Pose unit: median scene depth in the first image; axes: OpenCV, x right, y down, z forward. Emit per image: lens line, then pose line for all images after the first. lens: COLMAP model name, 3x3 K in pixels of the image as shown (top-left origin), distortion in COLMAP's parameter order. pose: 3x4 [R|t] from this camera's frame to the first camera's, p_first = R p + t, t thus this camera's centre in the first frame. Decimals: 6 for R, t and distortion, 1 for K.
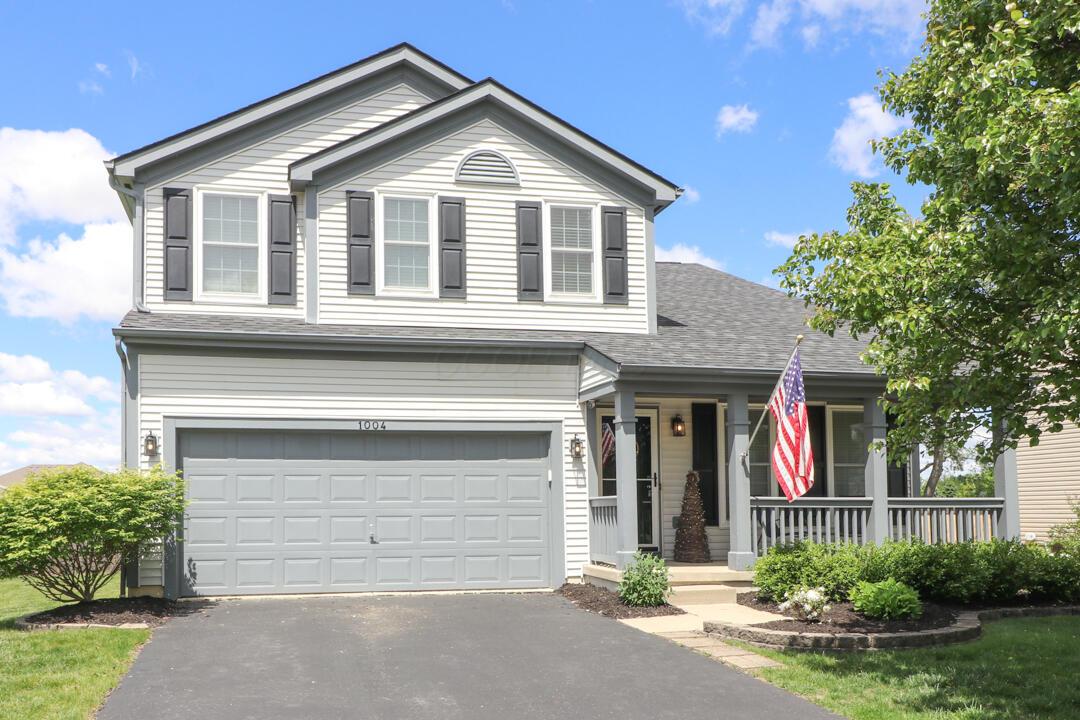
lens RADIAL K [[872.4, 0, 457.9], [0, 872.4, 467.6], [0, 0, 1]] dist [0.005482, -0.000088]
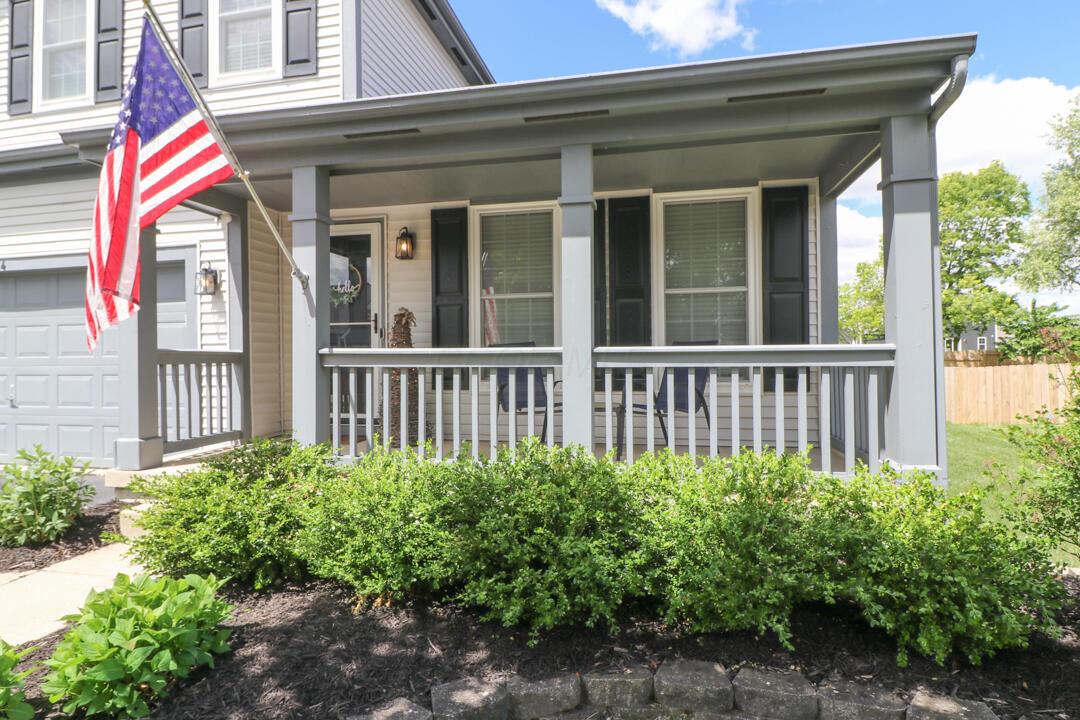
lens RADIAL K [[586.1, 0, 545.4], [0, 586.1, 349.5], [0, 0, 1]] dist [-0.002038, -0.007546]
pose [[0.921249, -0.007200, -0.388906, 0.573382], [0.024637, 0.998901, 0.039868, 0.020713], [0.388192, -0.046310, 0.920414, 0.661092]]
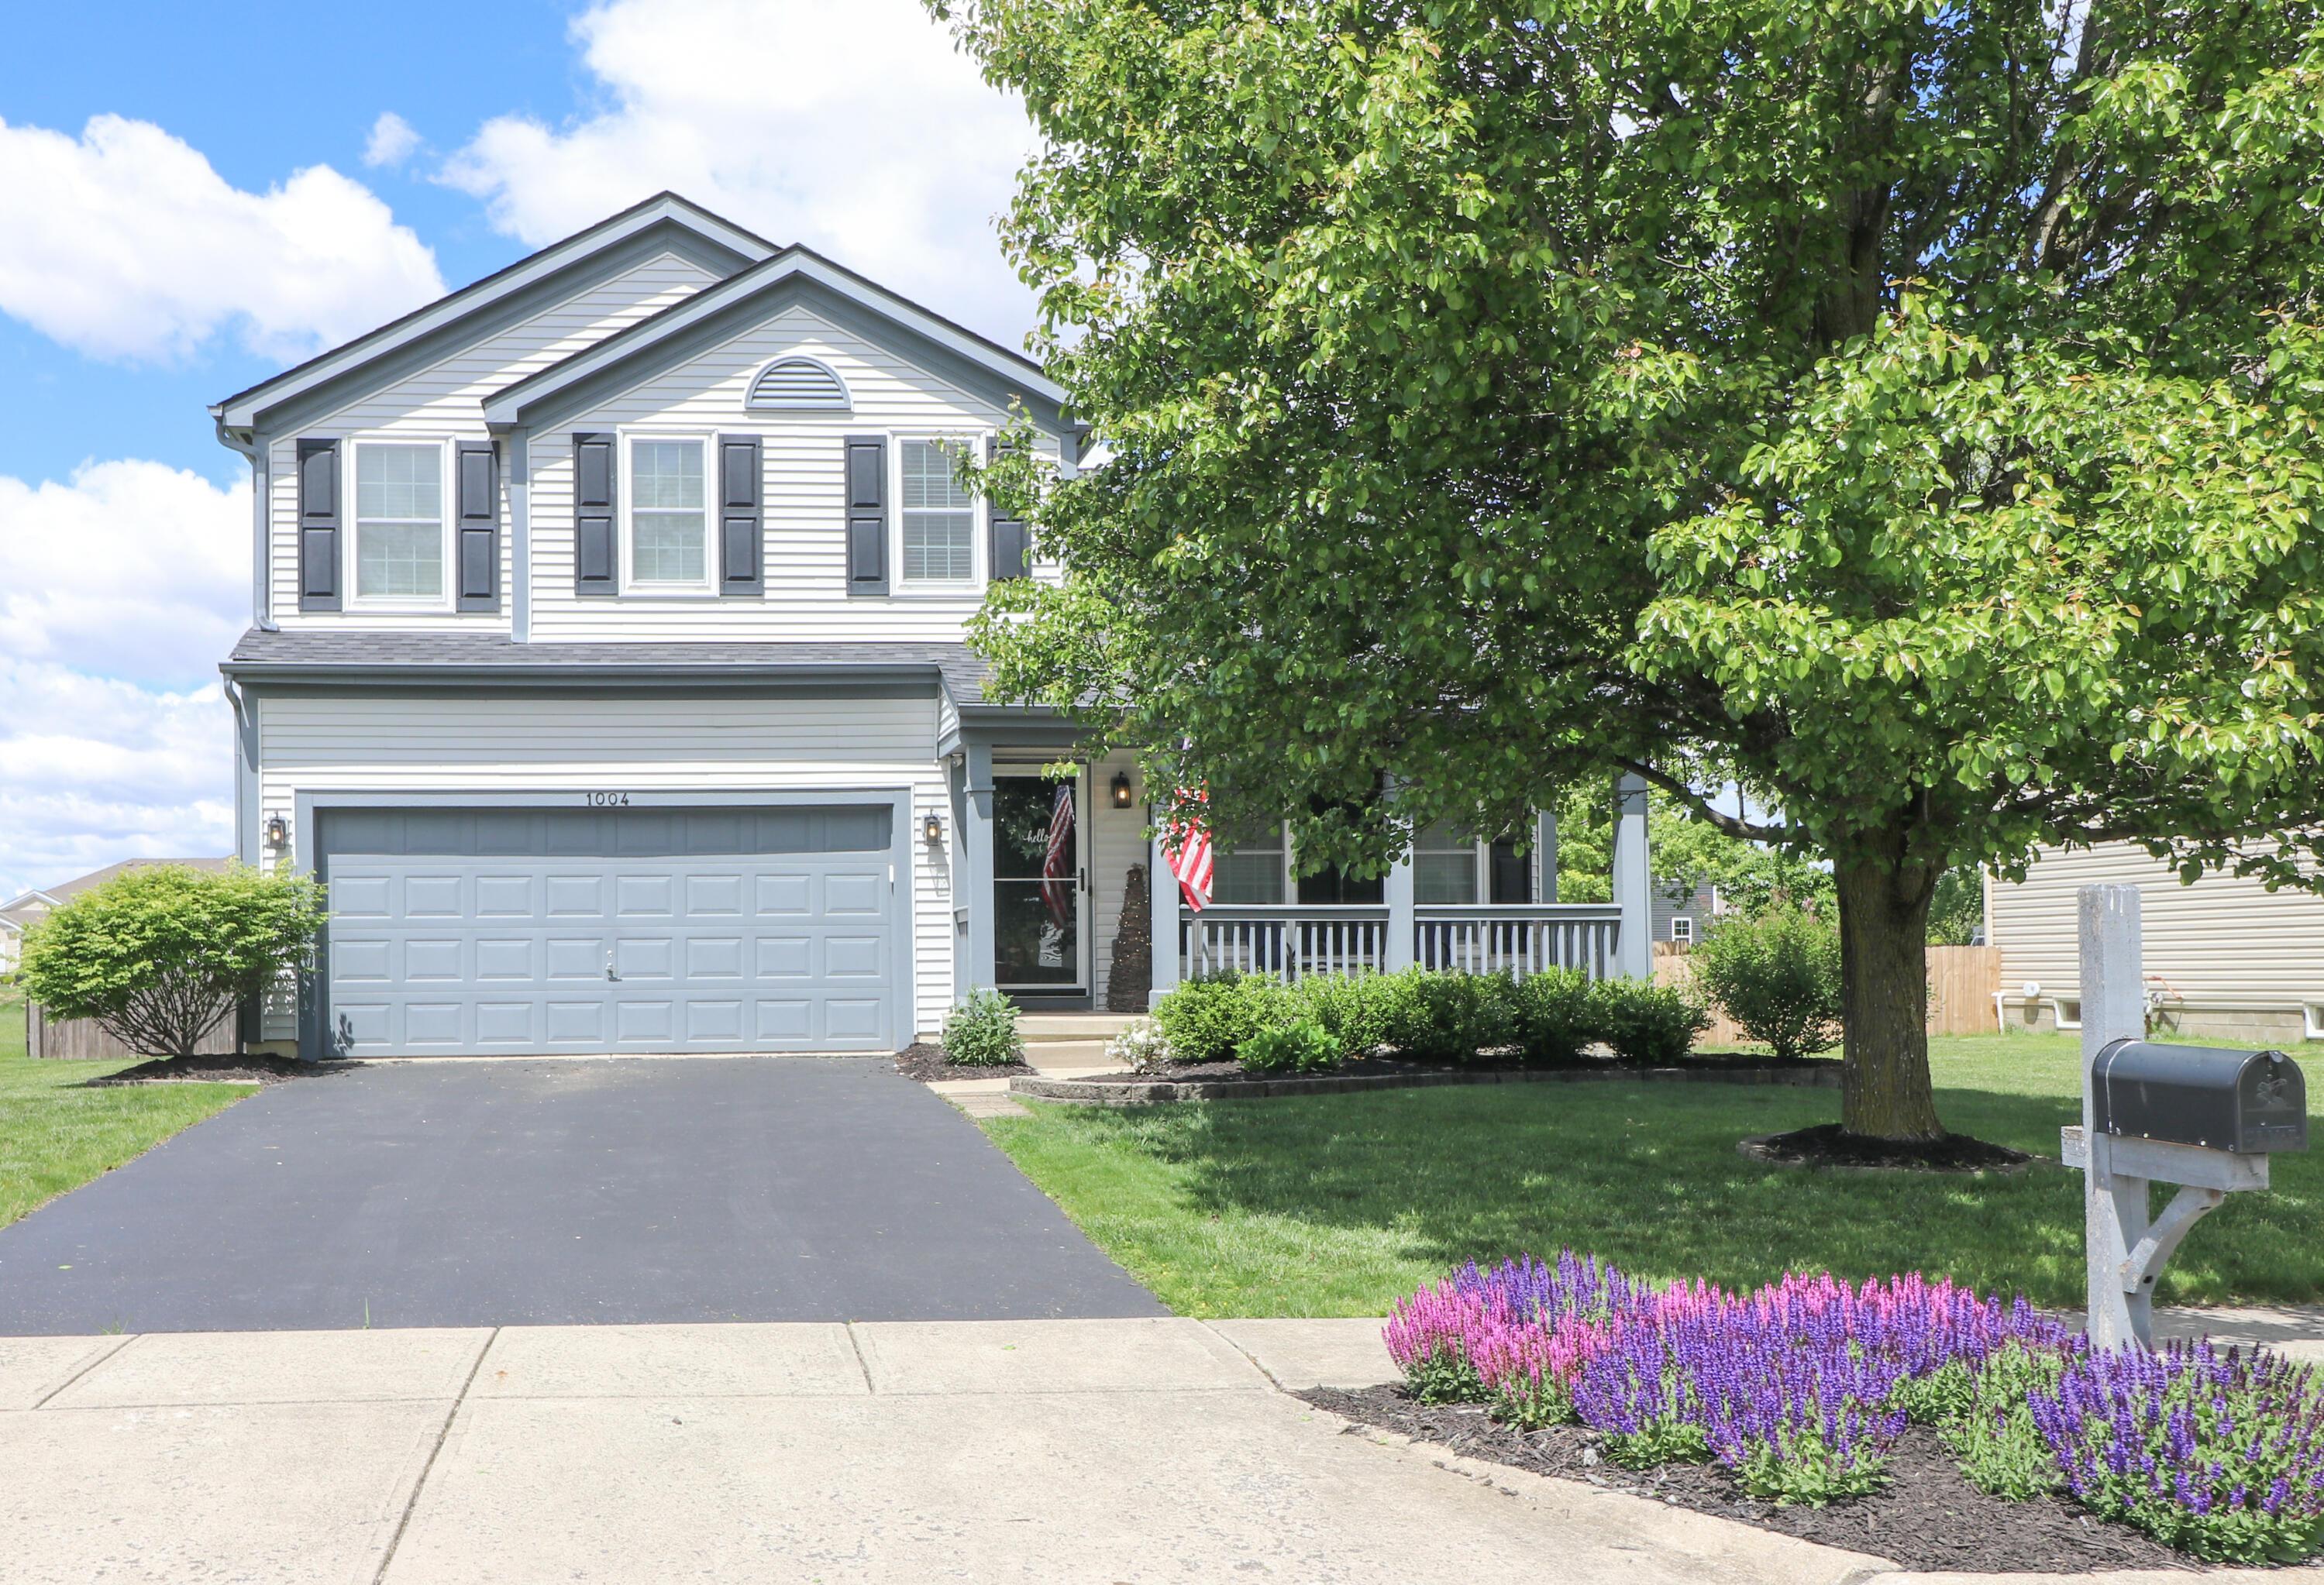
lens RADIAL K [[2121.0, 0, 927.9], [0, 2121.0, 904.3], [0, 0, 1]] dist [-0.006447, 0.010704]
pose [[0.994912, -0.005333, -0.100608, 0.286290], [0.007559, 0.999735, 0.021752, -0.002223], [0.100465, -0.022401, 0.994688, -0.532085]]
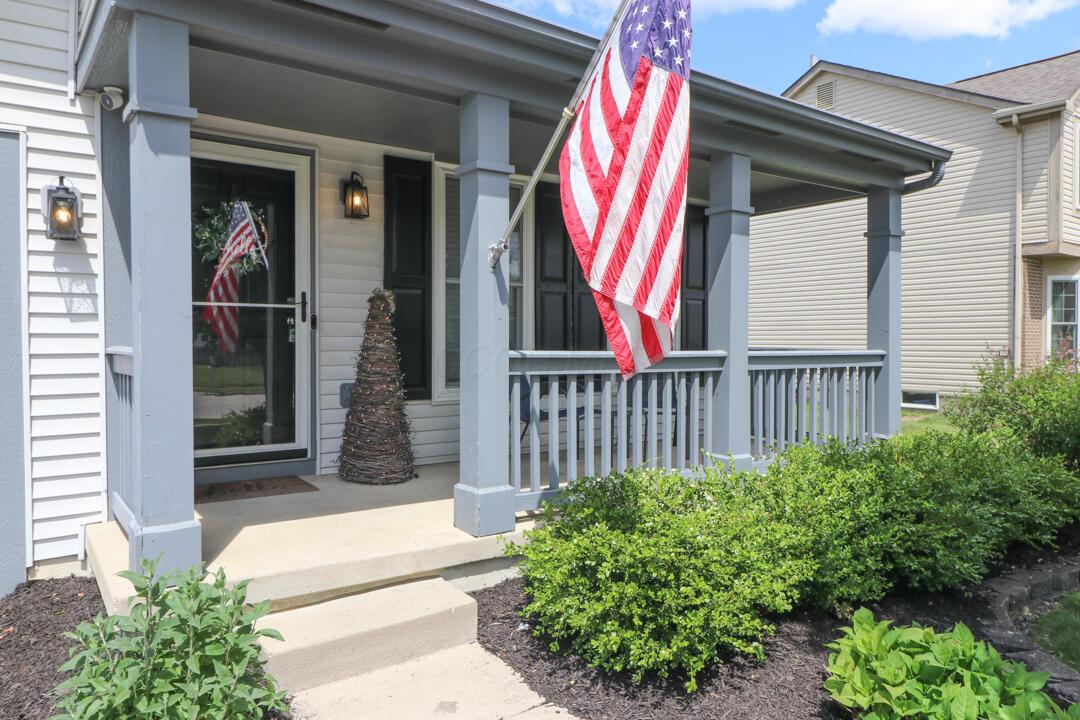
lens RADIAL K [[699.2, 0, 508.0], [0, 699.2, 351.2], [0, 0, 1]] dist [0.002248, -0.003864]
pose [[0.918877, 0.001458, 0.394541, 0.191056], [-0.027609, 0.997779, 0.060614, 0.012578], [-0.393576, -0.066590, 0.916877, 0.651680]]
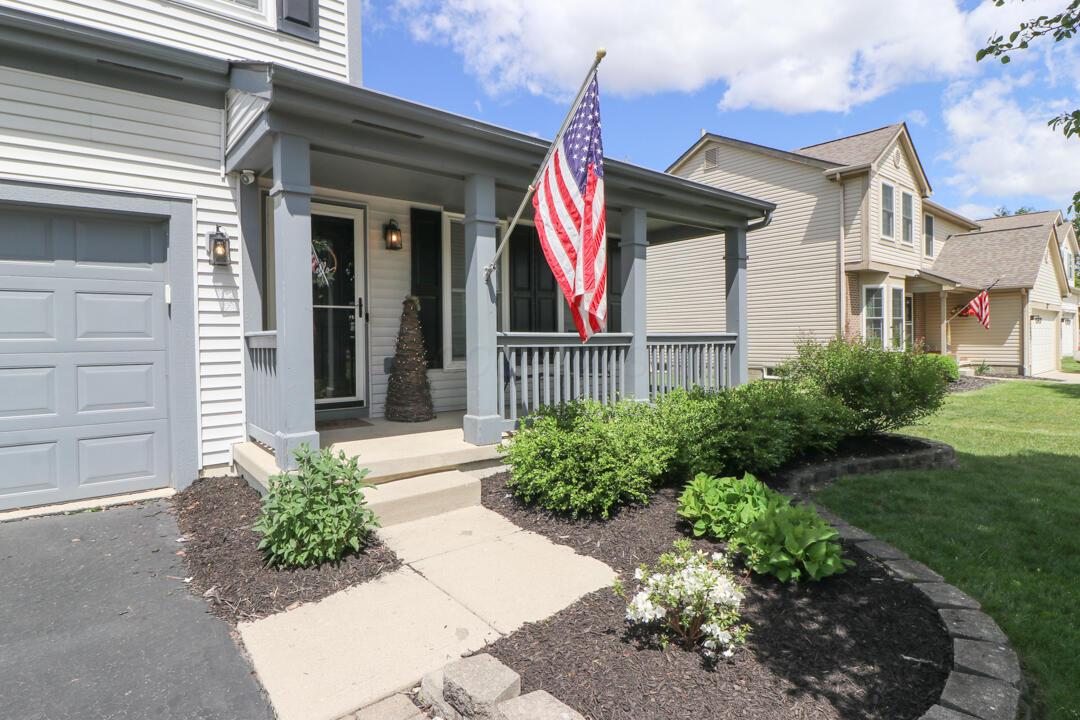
lens RADIAL K [[534.0, 0, 509.0], [0, 534.0, 346.2], [0, 0, 1]] dist [-0.012220, -0.001839]
pose [[0.900527, -0.010046, 0.434685, 0.154823], [-0.017787, 0.998045, 0.059915, 0.018222], [-0.434437, -0.061687, 0.898587, 0.586494]]
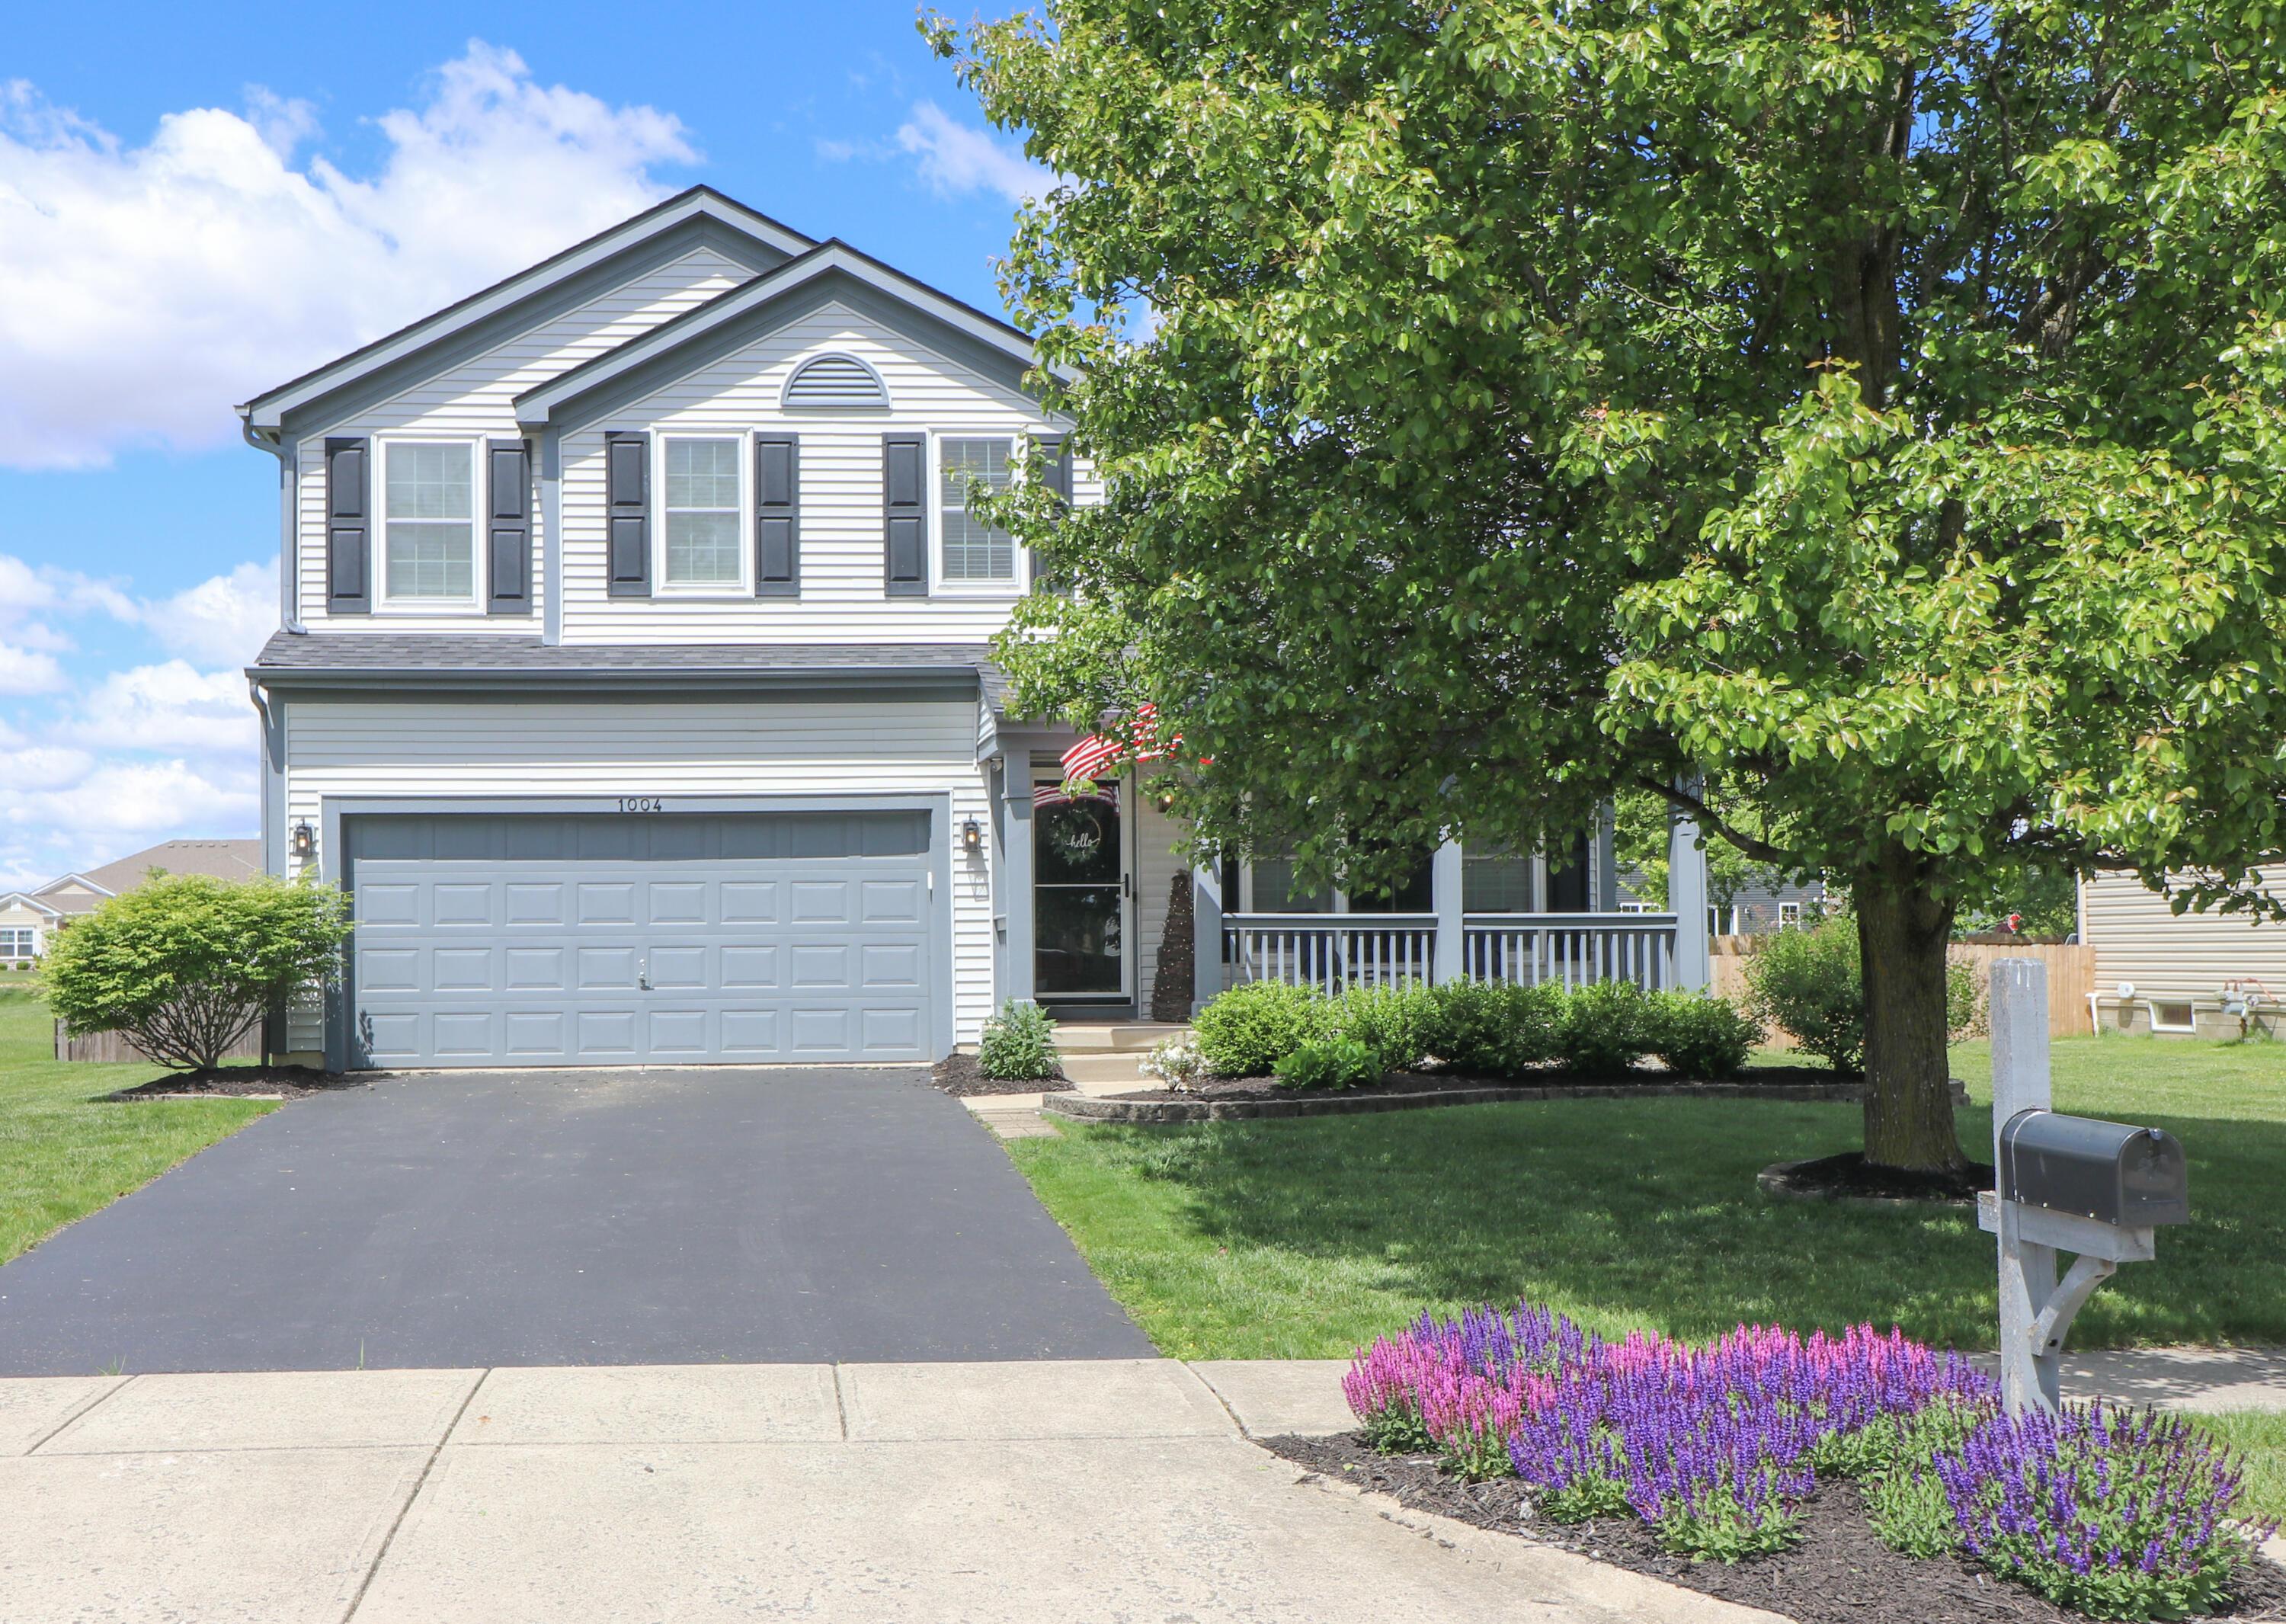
lens RADIAL K [[2227.2, 0, 982.9], [0, 2227.2, 855.1], [0, 0, 1]] dist [-0.003025, 0.000000]
pose [[0.993703, -0.007092, -0.111824, 0.319743], [0.008214, 0.999920, 0.009577, -0.024040], [0.111747, -0.010436, 0.993682, -0.570068]]
